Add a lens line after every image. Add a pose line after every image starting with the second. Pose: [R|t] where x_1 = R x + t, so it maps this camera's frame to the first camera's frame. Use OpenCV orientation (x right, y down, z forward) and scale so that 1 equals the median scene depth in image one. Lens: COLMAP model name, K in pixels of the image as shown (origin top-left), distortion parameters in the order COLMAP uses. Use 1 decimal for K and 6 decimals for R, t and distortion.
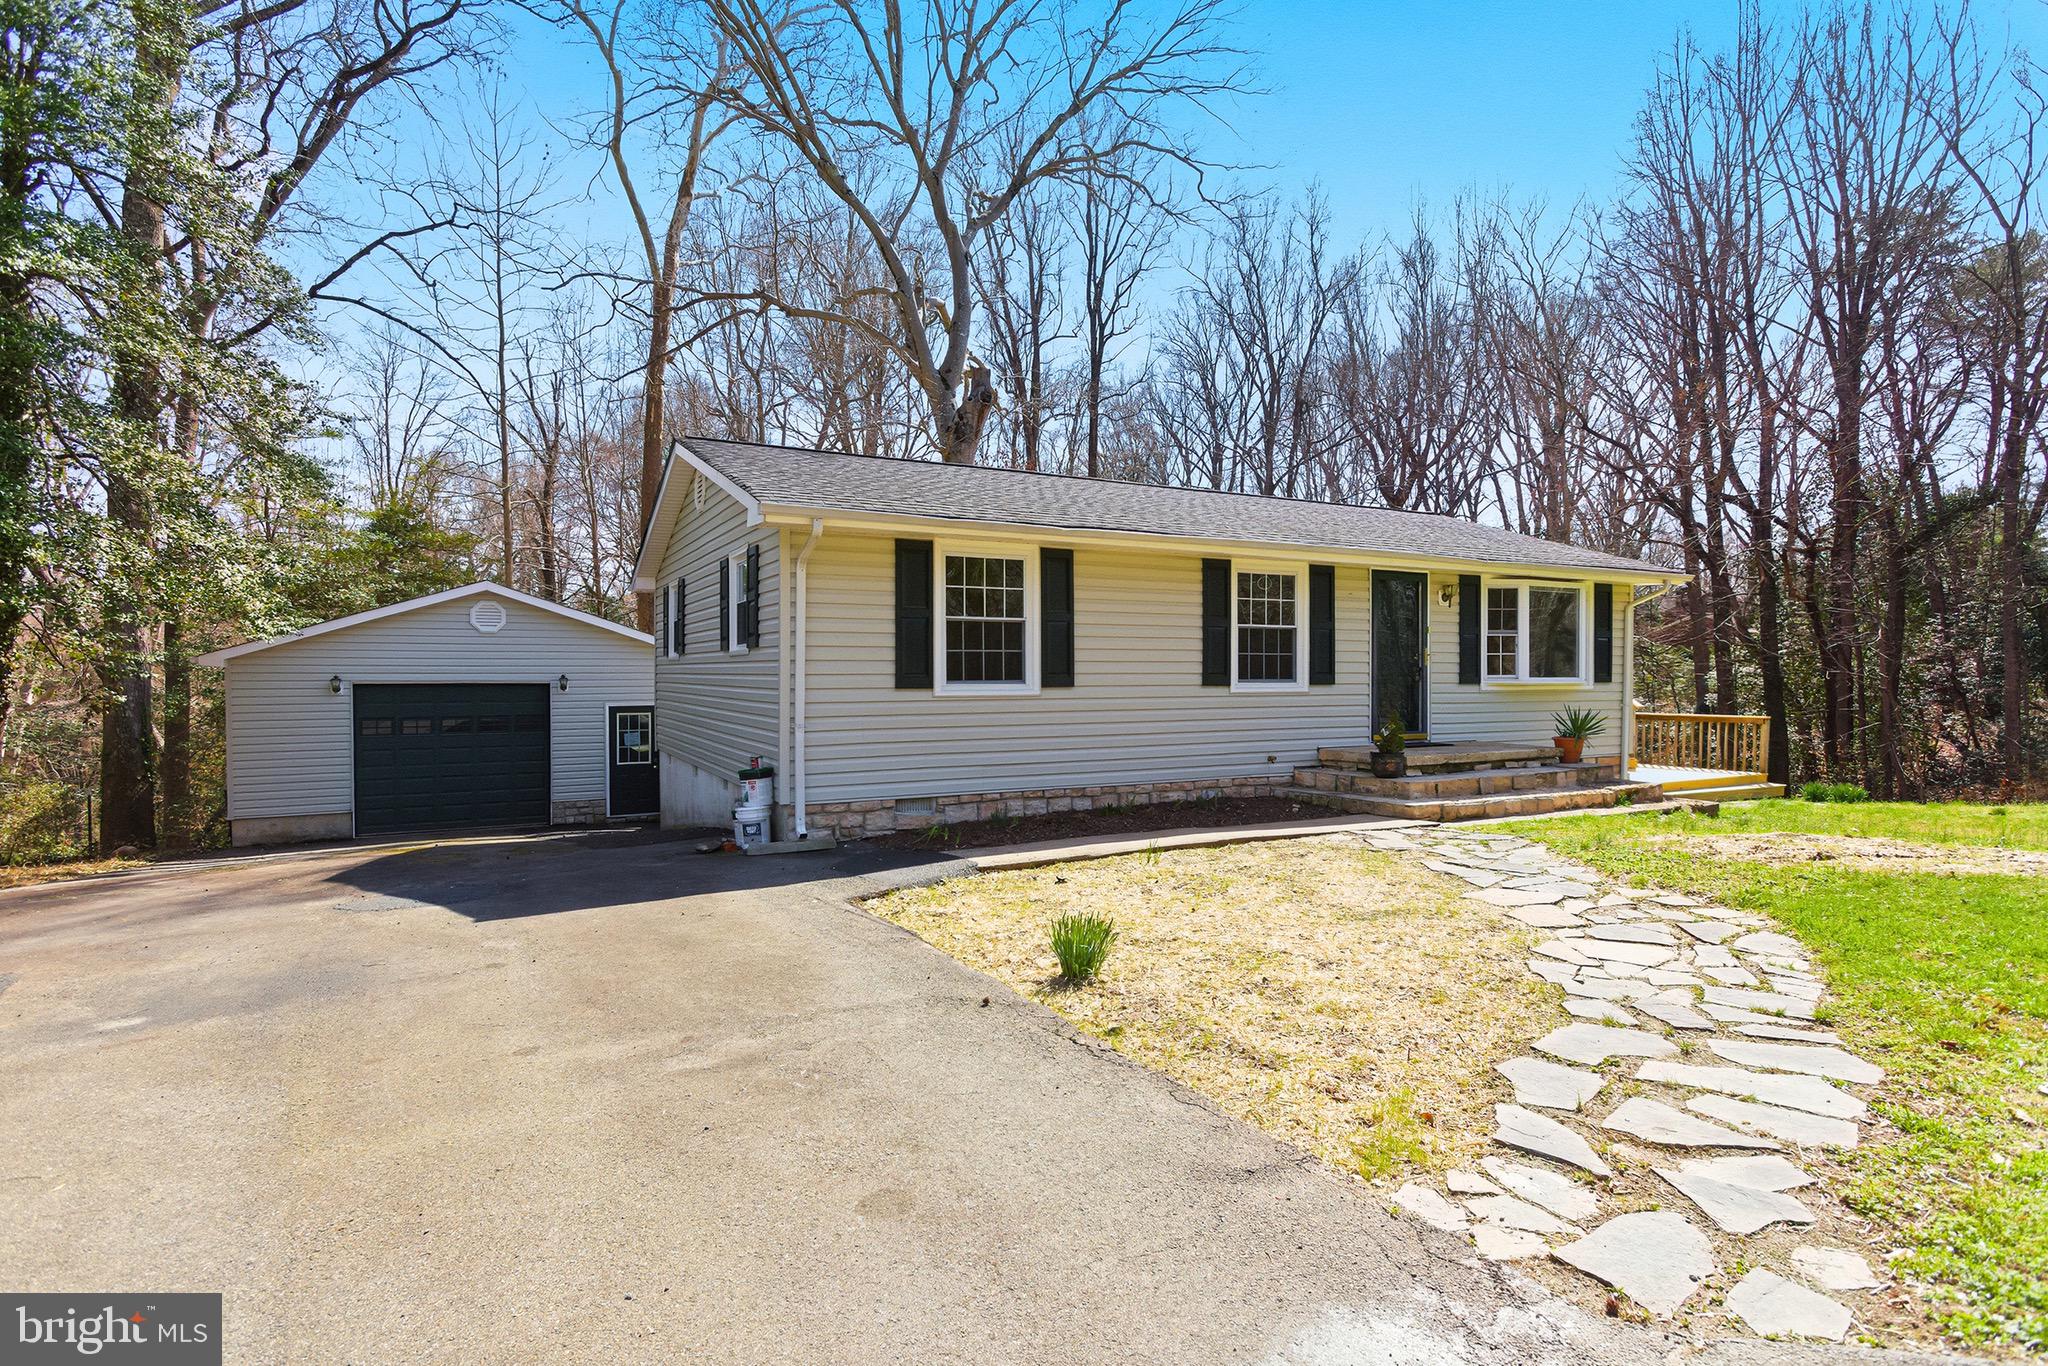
lens RADIAL K [[1078.0, 0, 1012.0], [0, 1078.0, 683.3], [0, 0, 1]] dist [-0.000992, 0.000016]
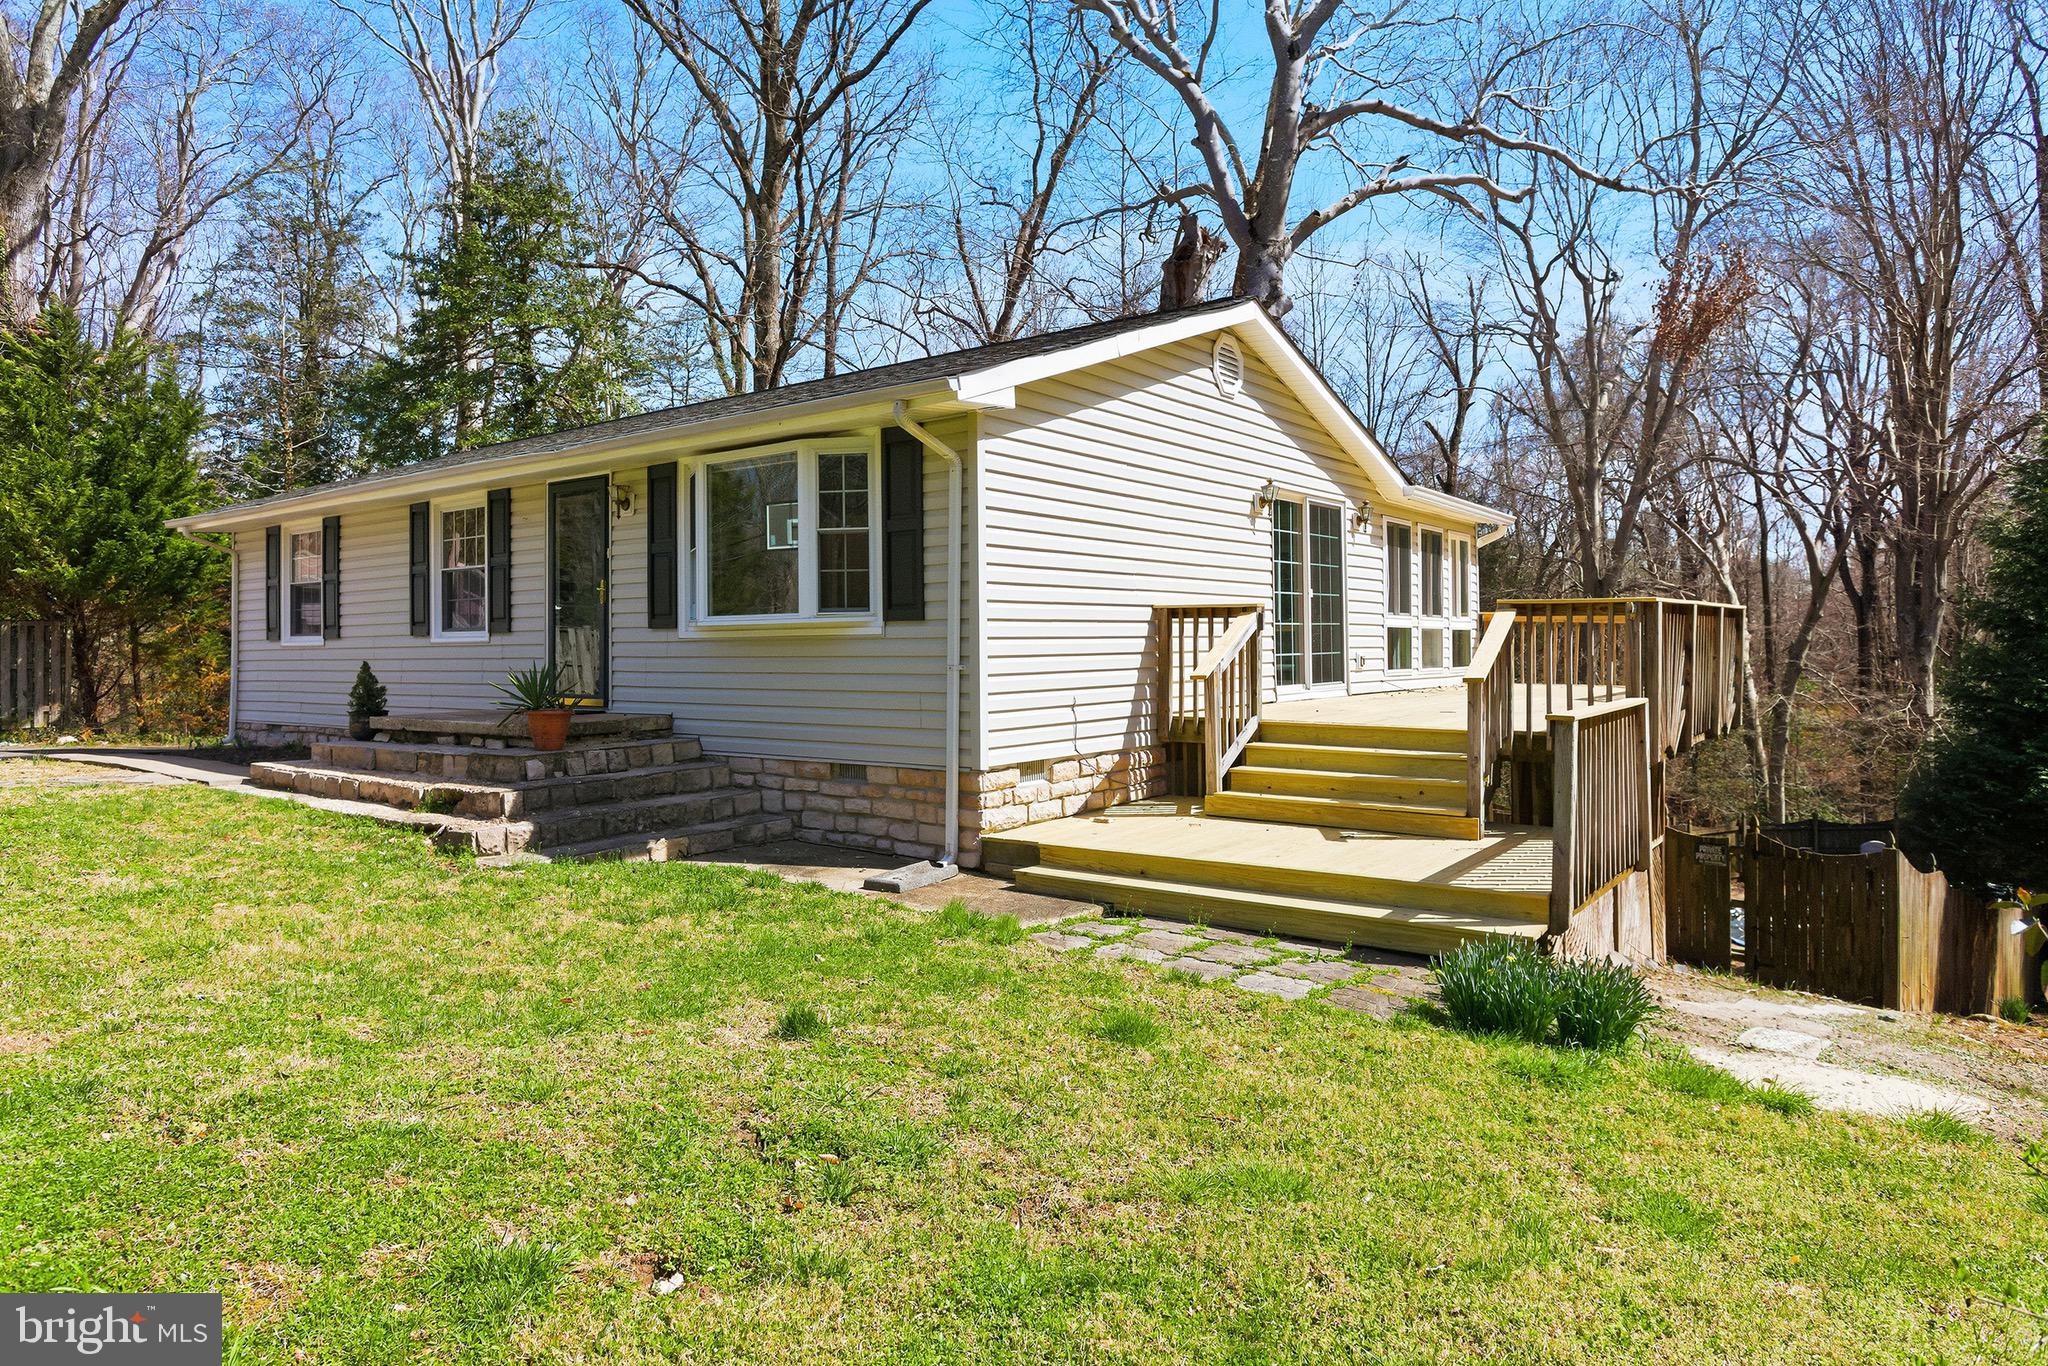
lens RADIAL K [[1252.7, 0, 1019.6], [0, 1252.7, 642.4], [0, 0, 1]] dist [-0.026613, 0.001060]
pose [[0.444002, -0.006976, -0.895999, 1.495344], [0.004400, 0.999975, -0.005605, 0.017480], [0.896015, -0.001453, 0.444021, 1.054914]]
